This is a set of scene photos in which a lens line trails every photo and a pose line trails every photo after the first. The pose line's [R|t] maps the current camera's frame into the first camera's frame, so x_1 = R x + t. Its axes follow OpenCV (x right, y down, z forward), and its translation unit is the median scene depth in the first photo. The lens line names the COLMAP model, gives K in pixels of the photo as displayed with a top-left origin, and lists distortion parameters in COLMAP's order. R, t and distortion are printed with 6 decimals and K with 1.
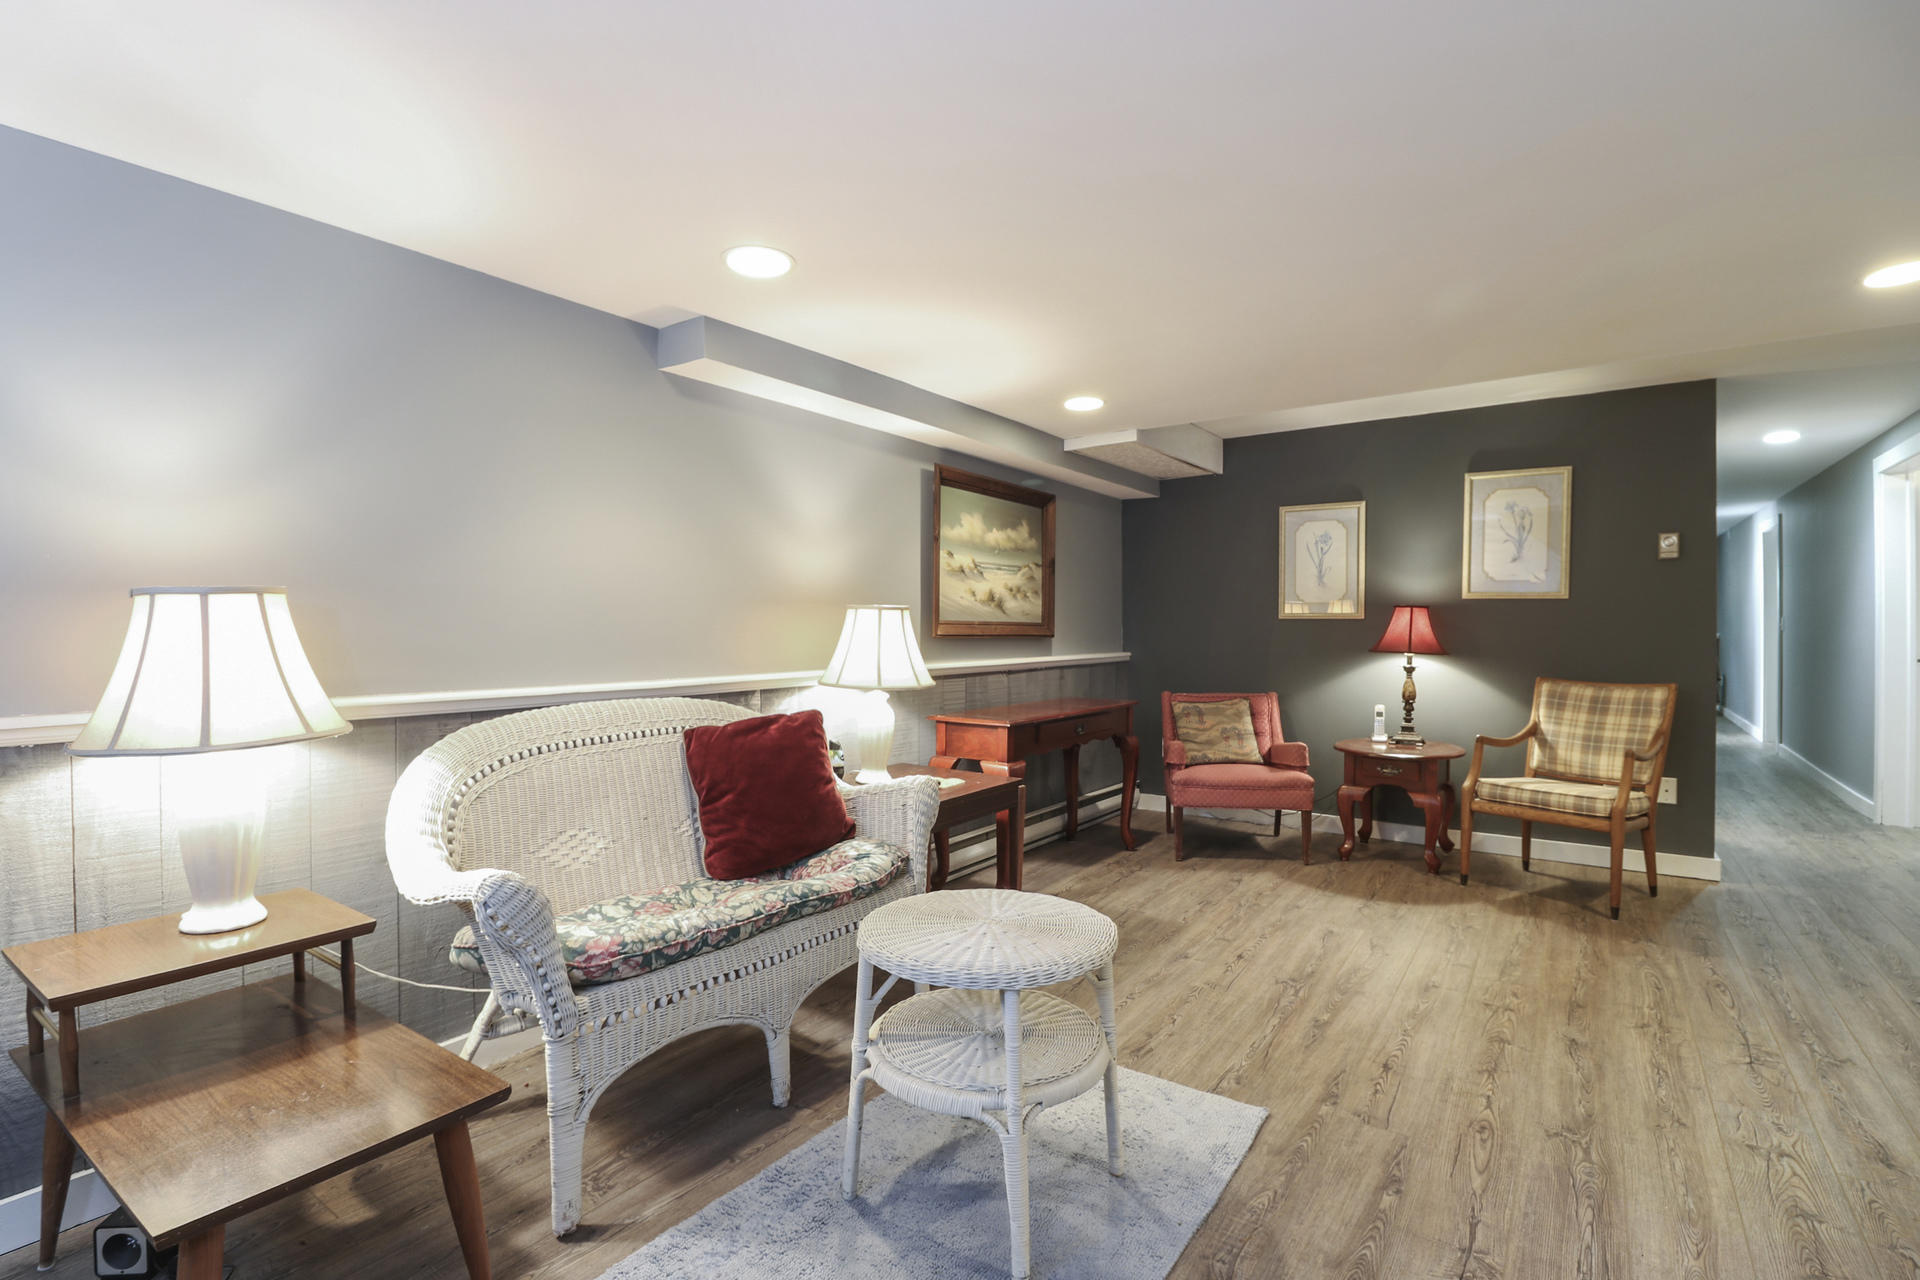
lens RADIAL K [[847.6, 0, 960.0], [0, 847.6, 640.0], [0, 0, 1]] dist [-0.008371, -0.005576]
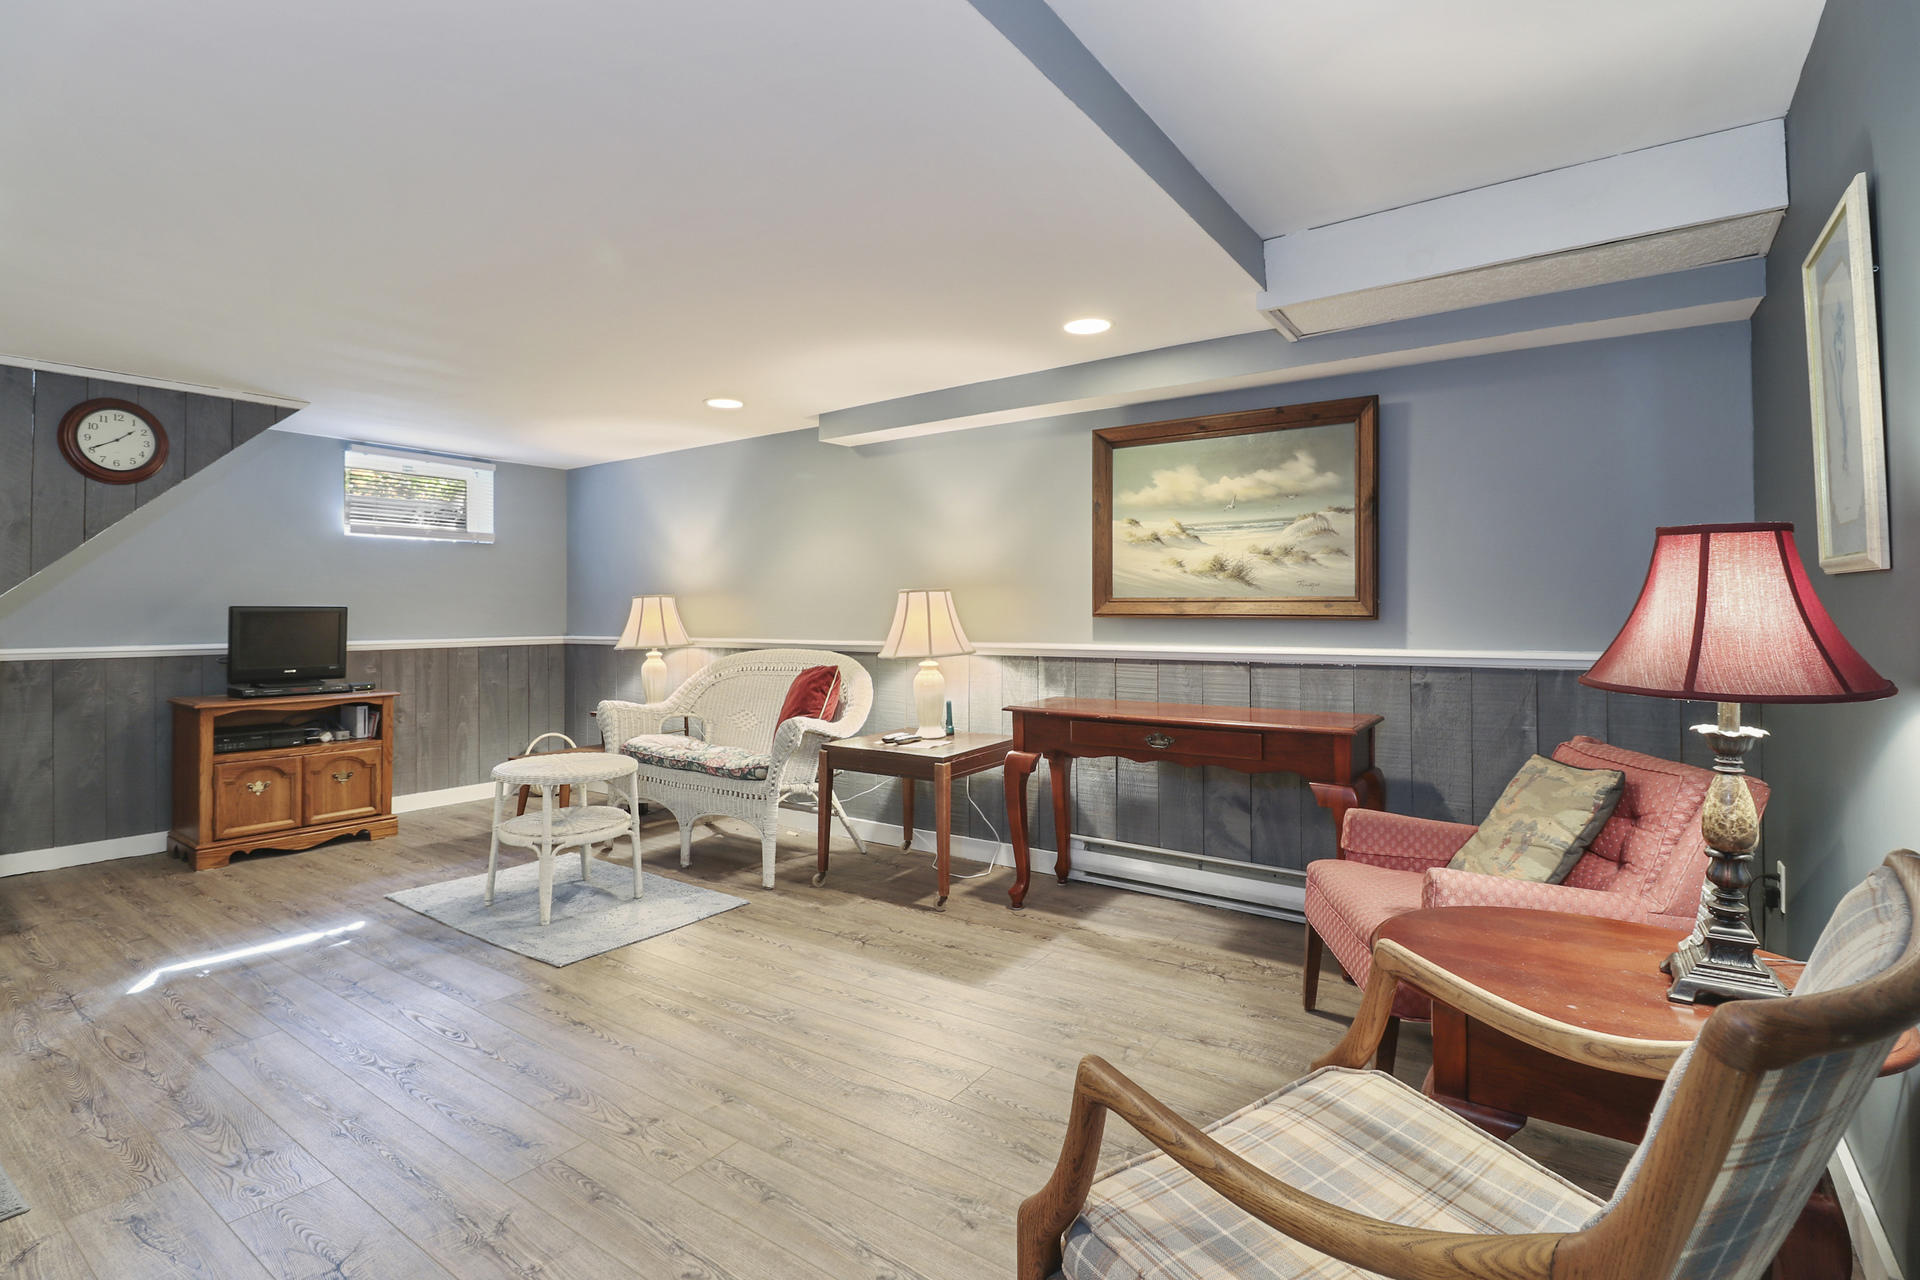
lens RADIAL K [[879.1, 0, 971.6], [0, 879.1, 616.5], [0, 0, 1]] dist [0.004174, -0.010829]
pose [[0.047533, 0.008153, -0.998836, 0.879159], [-0.008617, 0.999933, 0.007752, -0.008892], [0.998833, 0.008239, 0.047600, 0.776168]]
